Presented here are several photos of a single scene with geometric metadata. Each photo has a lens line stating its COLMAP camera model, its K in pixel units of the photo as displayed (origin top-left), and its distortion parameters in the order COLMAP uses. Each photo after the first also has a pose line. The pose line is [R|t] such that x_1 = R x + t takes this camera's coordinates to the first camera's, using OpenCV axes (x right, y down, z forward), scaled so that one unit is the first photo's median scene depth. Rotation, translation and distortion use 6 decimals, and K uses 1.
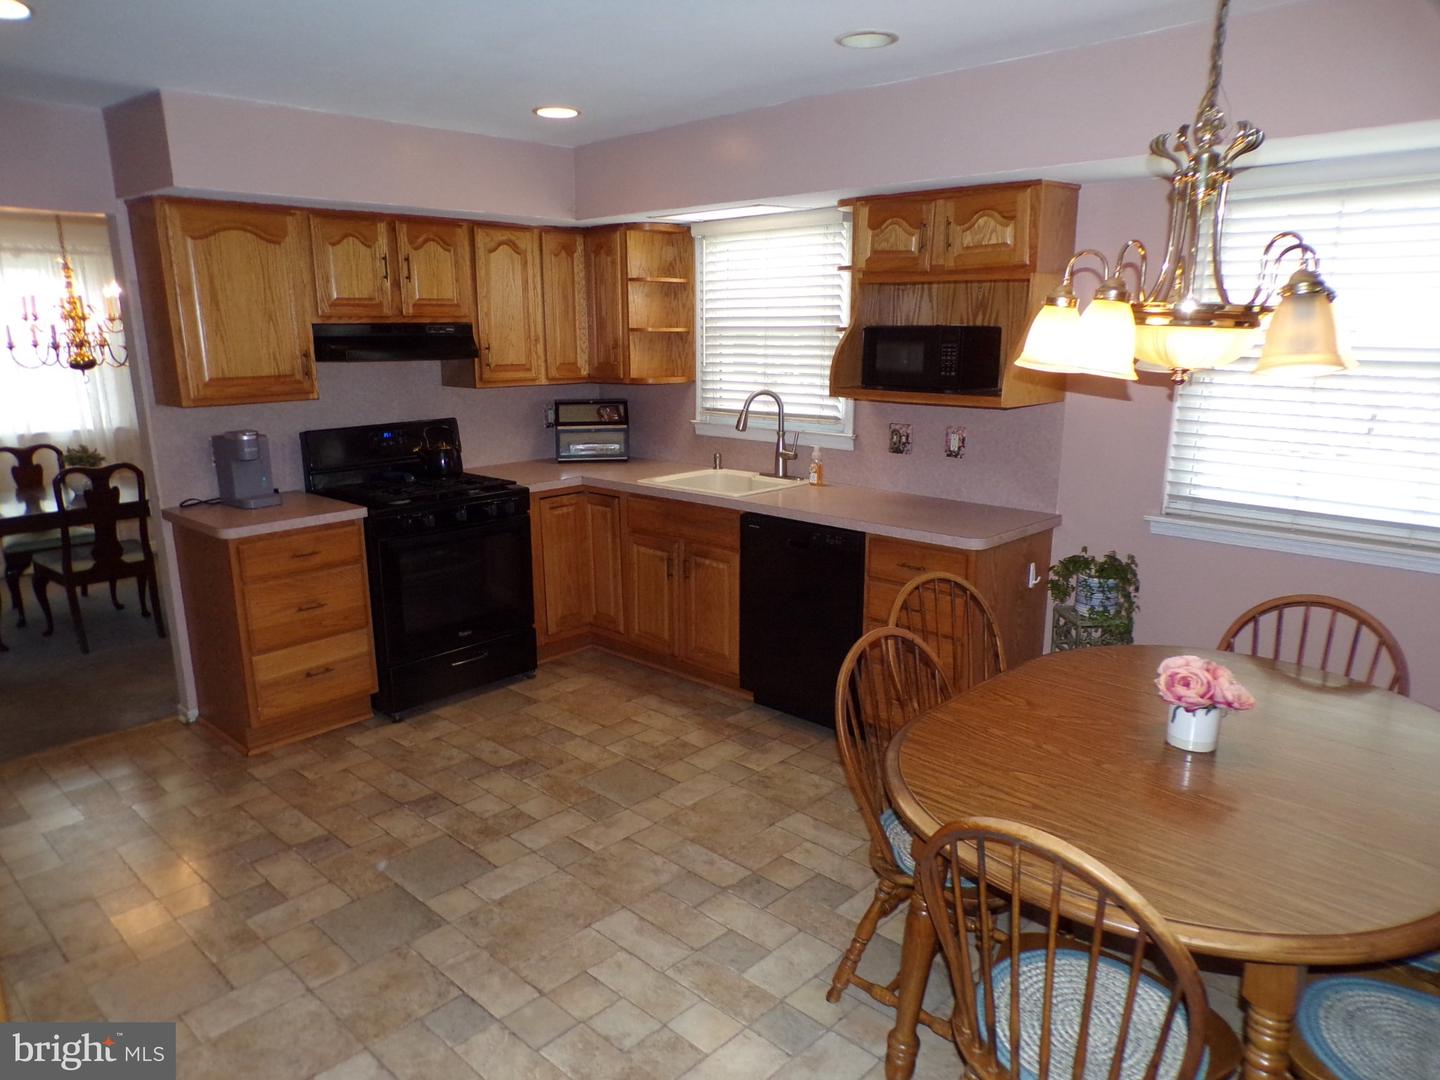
lens RADIAL K [[971.2, 0, 719.4], [0, 971.2, 550.6], [0, 0, 1]] dist [-0.025429, 0.022794]
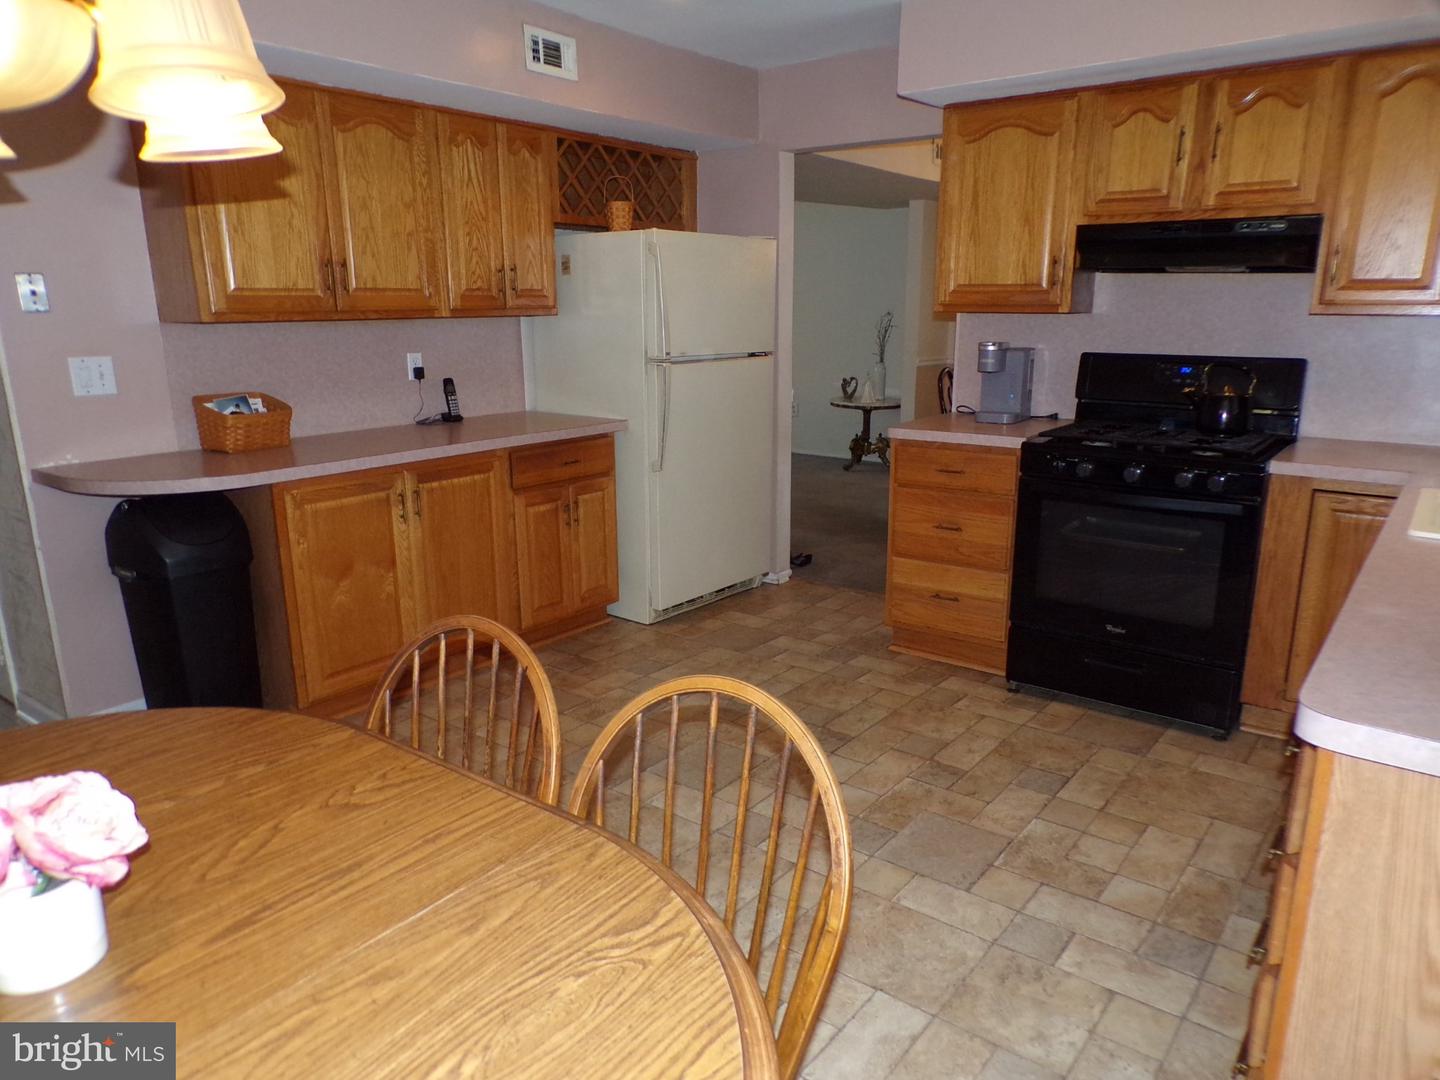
lens RADIAL K [[971.2, 0, 733.6], [0, 971.2, 564.1], [0, 0, 1]] dist [-0.025429, 0.022794]
pose [[0.106807, 0.261592, -0.959251, 0.448834], [-0.228831, 0.945338, 0.232319, -0.076015], [0.967589, 0.194693, 0.160829, 0.606653]]
